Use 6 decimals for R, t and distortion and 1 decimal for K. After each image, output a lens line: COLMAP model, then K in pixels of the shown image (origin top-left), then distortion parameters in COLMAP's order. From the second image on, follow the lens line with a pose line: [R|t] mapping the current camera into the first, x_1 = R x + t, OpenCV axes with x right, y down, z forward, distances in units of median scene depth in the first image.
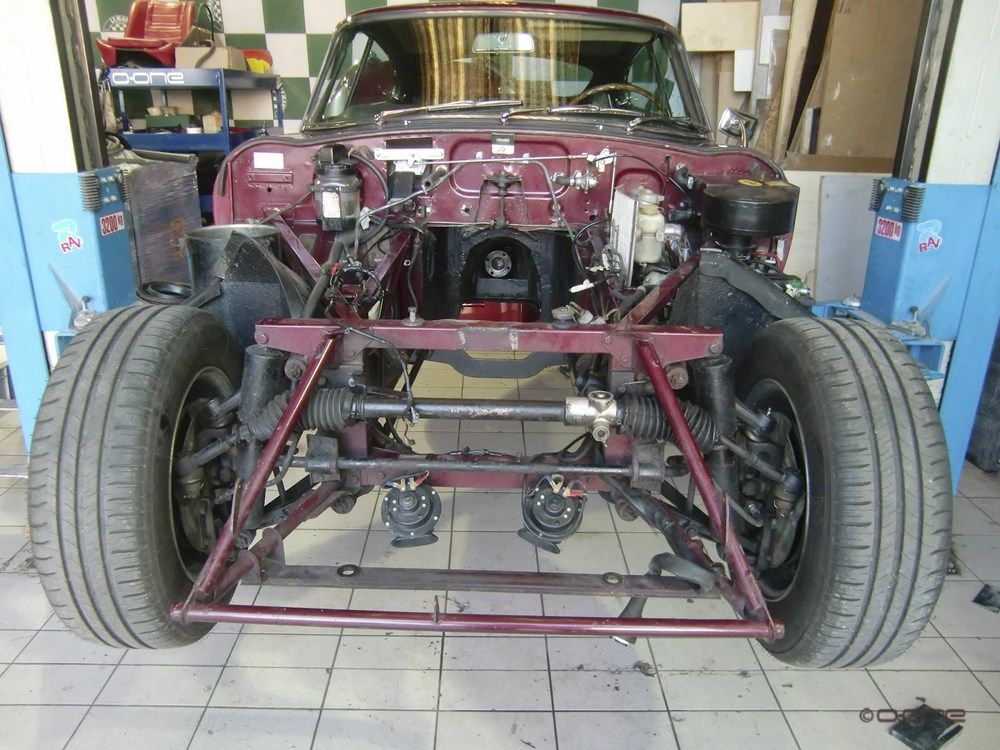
lens RADIAL K [[793.9, 0, 496.0], [0, 793.9, 374.7], [0, 0, 1]] dist [-0.079909, 0.029522]
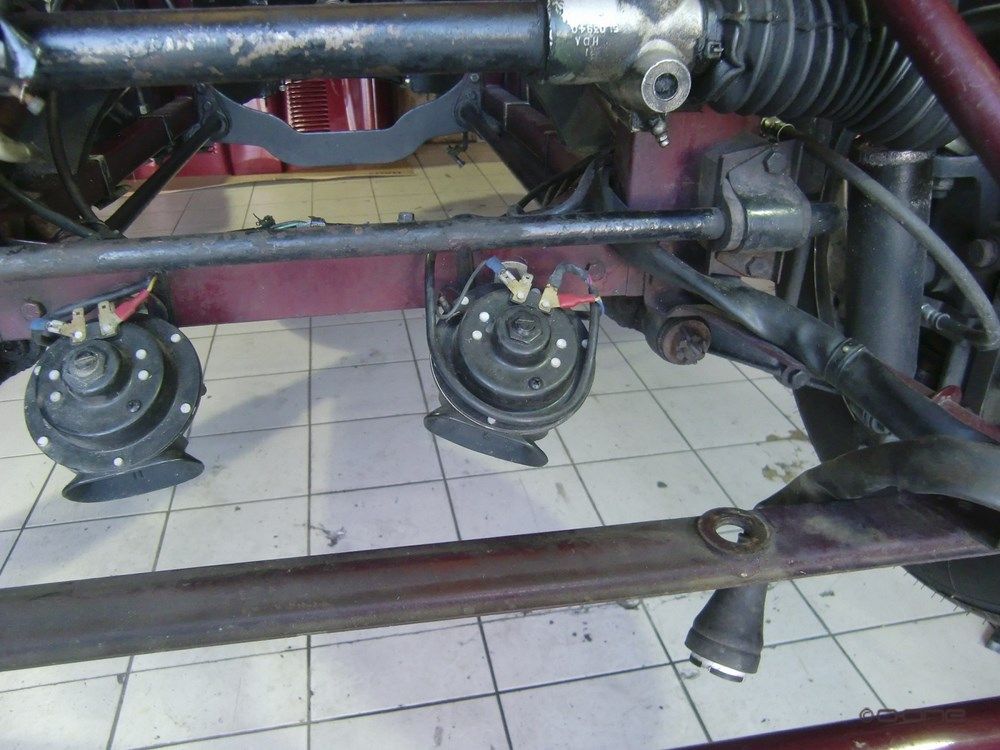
lens RADIAL K [[793.9, 0, 496.1], [0, 793.9, 379.1], [0, 0, 1]] dist [-0.079909, 0.029522]
pose [[0.982443, -0.107283, 0.152633, 0.006039], [0.081992, 0.983165, 0.163293, 0.123284], [-0.167581, -0.147911, 0.974699, 0.642146]]
